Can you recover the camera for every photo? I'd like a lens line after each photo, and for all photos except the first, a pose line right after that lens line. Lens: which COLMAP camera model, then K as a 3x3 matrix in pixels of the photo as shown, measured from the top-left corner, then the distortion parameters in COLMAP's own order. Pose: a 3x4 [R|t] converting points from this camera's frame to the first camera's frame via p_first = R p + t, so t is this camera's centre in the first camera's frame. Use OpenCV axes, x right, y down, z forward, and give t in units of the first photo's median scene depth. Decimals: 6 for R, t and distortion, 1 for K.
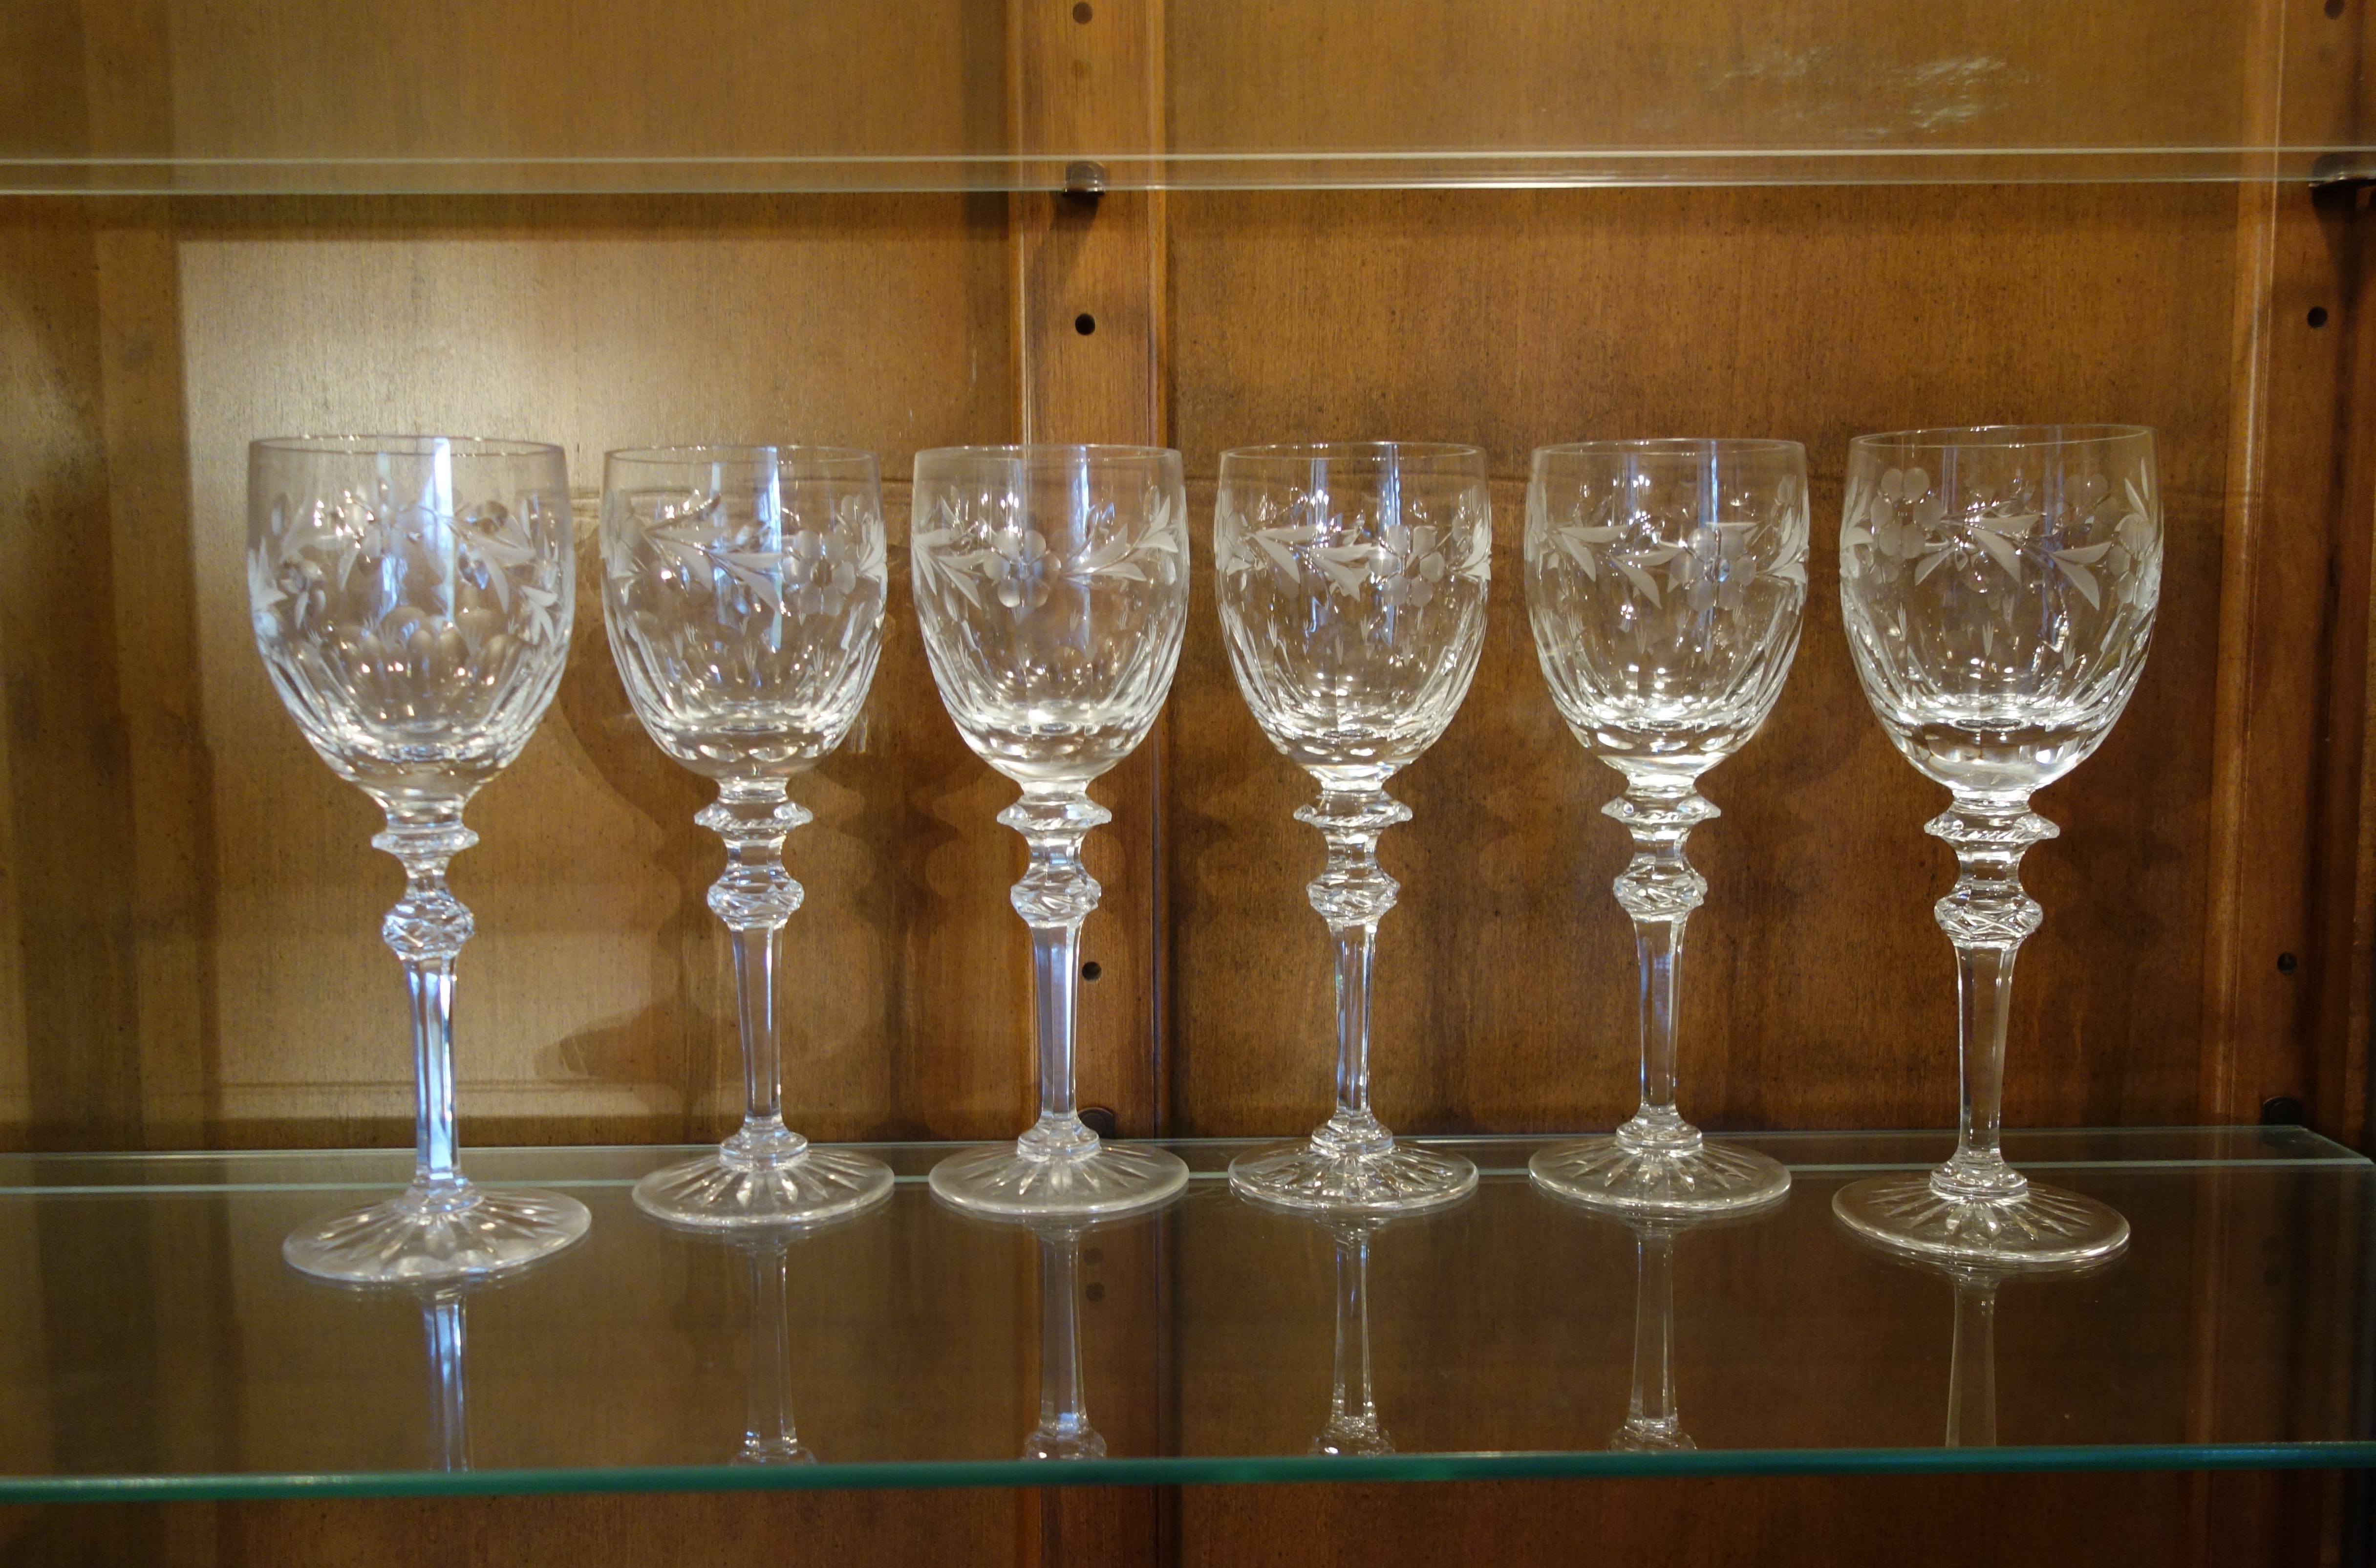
lens RADIAL K [[1963.3, 0, 1187.7], [0, 1963.3, 792.8], [0, 0, 1]] dist [0.036320, 0.004189]
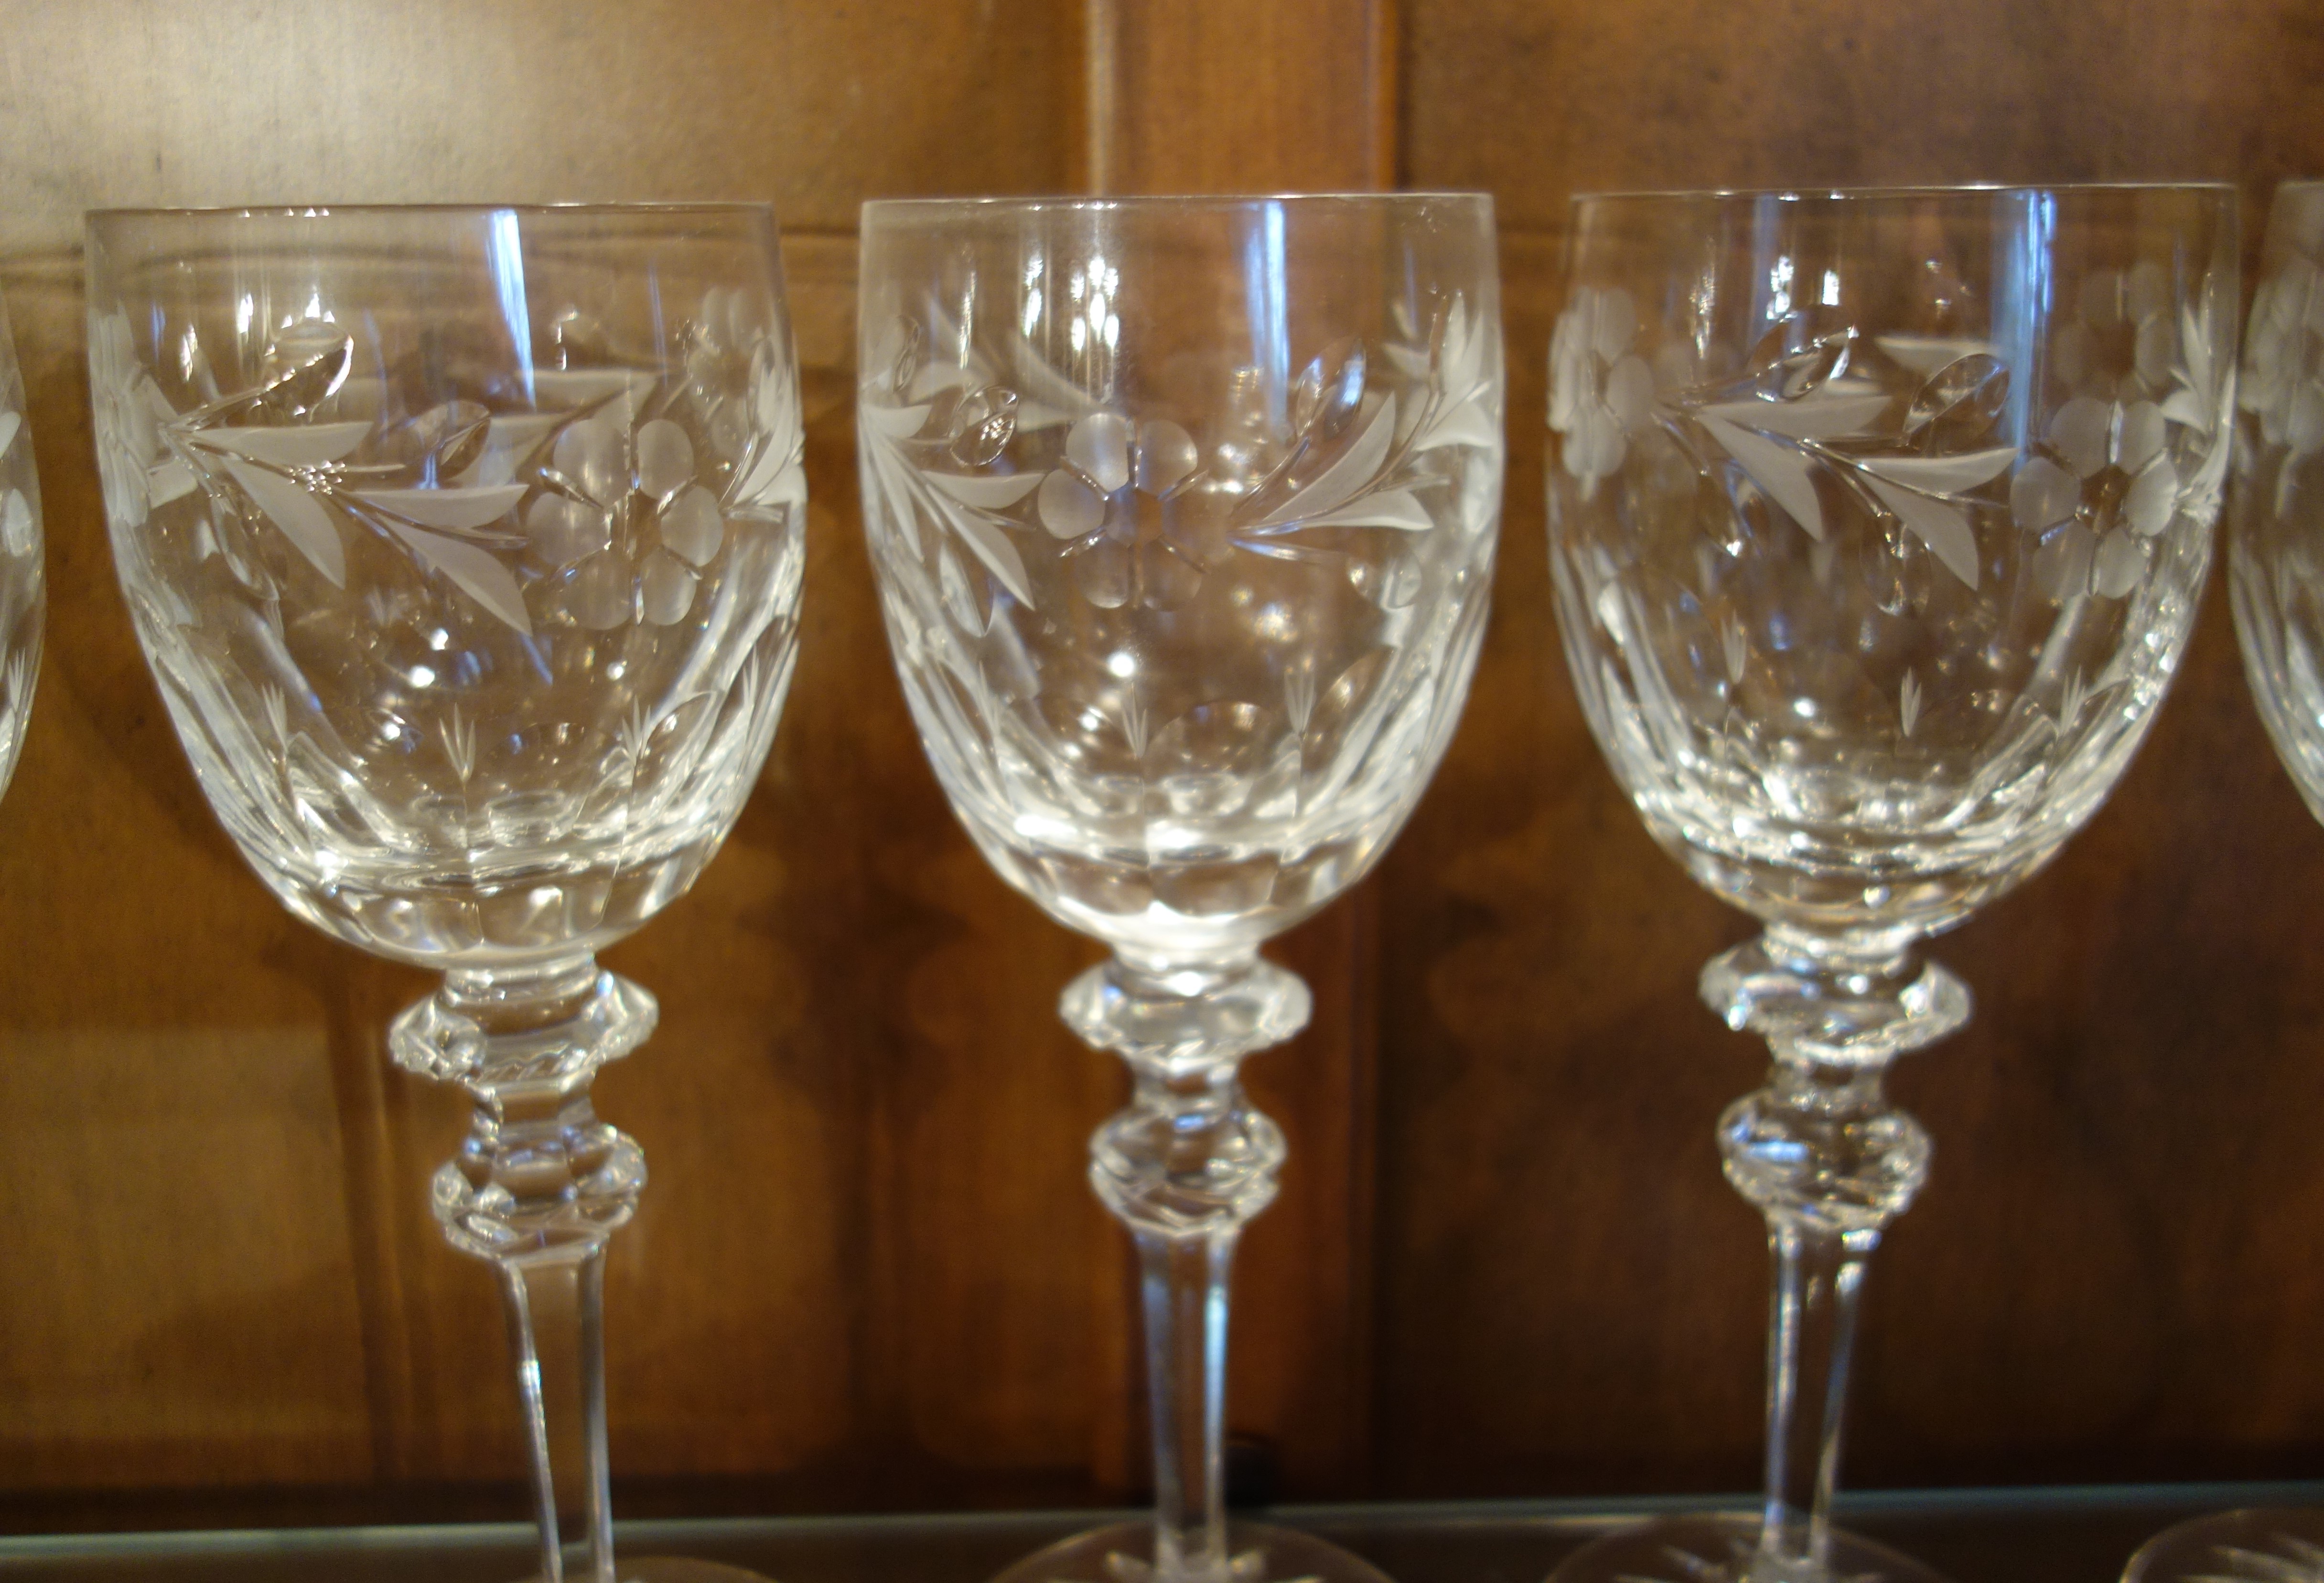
lens RADIAL K [[2093.9, 0, 1184.2], [0, 2093.9, 780.4], [0, 0, 1]] dist [0.013009, 0.012321]
pose [[0.999991, -0.003108, 0.003038, -0.070962], [0.002633, 0.989361, 0.145456, -0.112736], [-0.003458, -0.145447, 0.989360, 0.530892]]
